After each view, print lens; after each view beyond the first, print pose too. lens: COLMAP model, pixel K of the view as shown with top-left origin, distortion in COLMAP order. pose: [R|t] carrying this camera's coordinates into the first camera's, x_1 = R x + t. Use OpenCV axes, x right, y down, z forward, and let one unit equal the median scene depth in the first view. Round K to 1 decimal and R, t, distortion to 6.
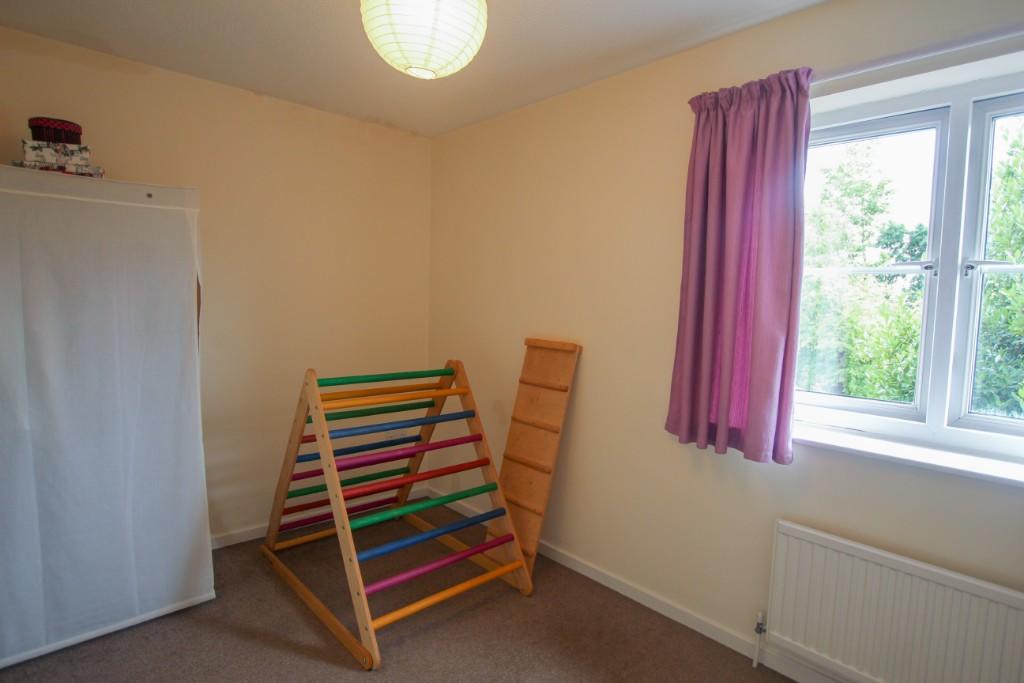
lens RADIAL K [[553.0, 0, 512.6], [0, 553.0, 342.3], [0, 0, 1]] dist [0.000208, 0.000904]
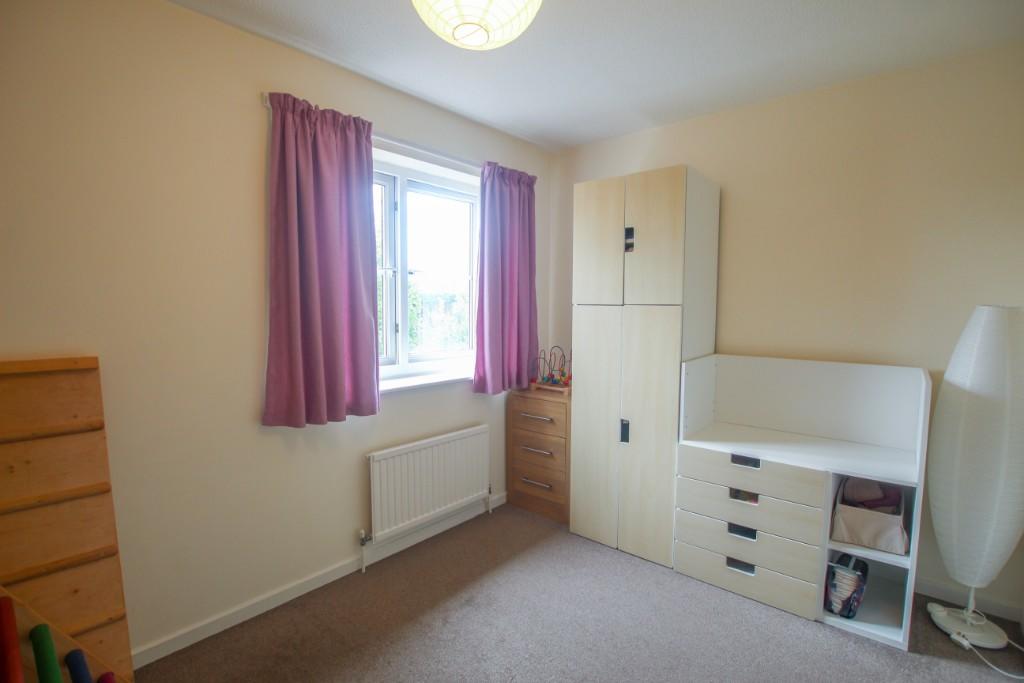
lens RADIAL K [[480.5, 0, 513.1], [0, 480.5, 343.2], [0, 0, 1]] dist [-0.004463, -0.000792]
pose [[-0.101979, -0.111869, 0.988476, -0.667331], [0.064546, 0.990819, 0.118793, -0.065209], [-0.992690, 0.075917, -0.093822, 0.715650]]
